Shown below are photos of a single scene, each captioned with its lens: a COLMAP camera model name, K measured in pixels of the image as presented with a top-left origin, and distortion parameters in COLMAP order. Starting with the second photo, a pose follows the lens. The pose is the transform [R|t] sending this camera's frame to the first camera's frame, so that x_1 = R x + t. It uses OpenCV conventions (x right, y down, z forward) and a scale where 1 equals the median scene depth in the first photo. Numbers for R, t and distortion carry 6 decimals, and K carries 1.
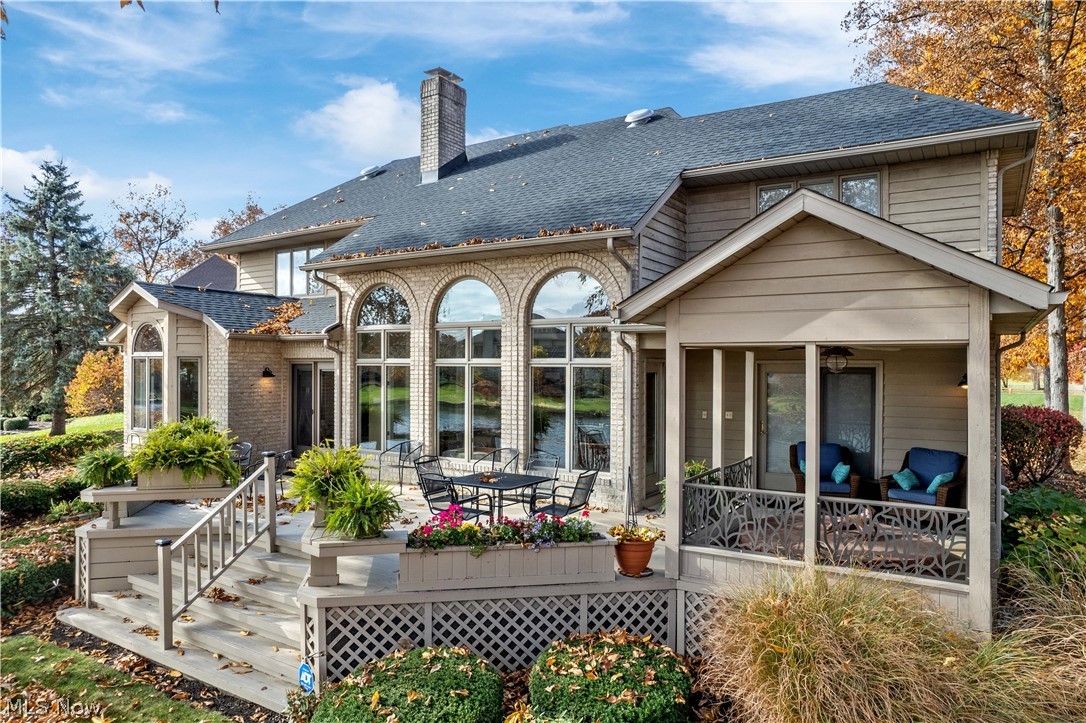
lens RADIAL K [[688.9, 0, 546.8], [0, 688.9, 364.9], [0, 0, 1]] dist [-0.081993, 0.077399]
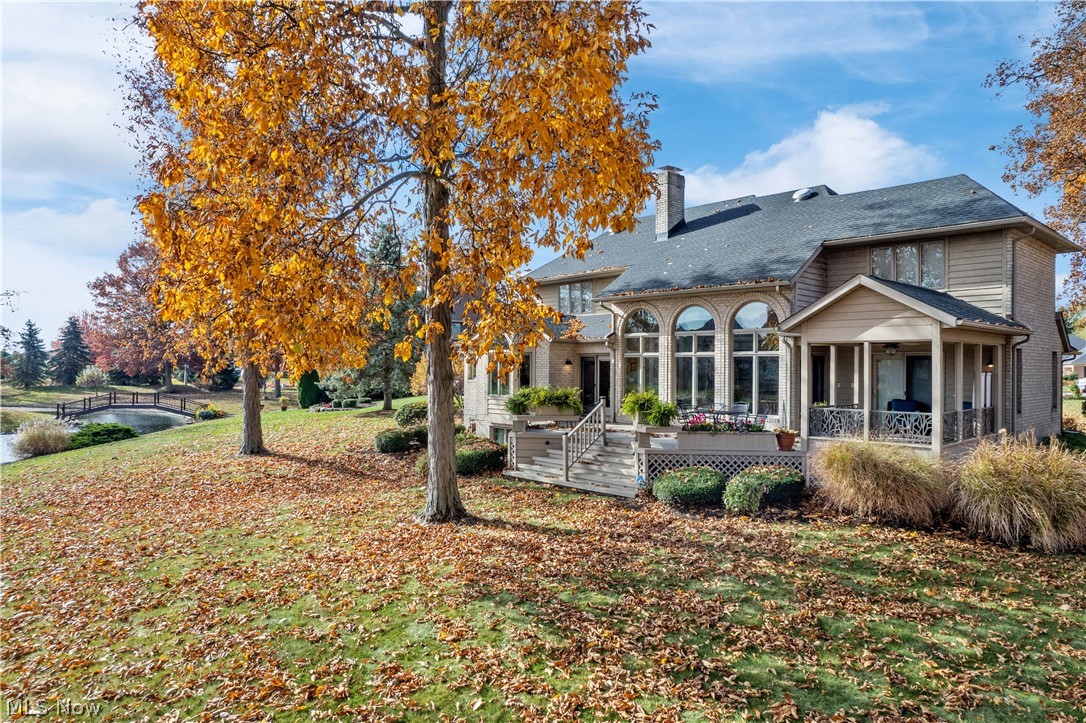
lens RADIAL K [[688.9, 0, 546.8], [0, 688.9, 364.9], [0, 0, 1]] dist [-0.081993, 0.077399]
pose [[0.964971, 0.001131, -0.262353, -0.022930], [-0.002241, 0.999990, -0.003931, 0.033748], [0.262346, 0.004381, 0.964964, -0.850149]]
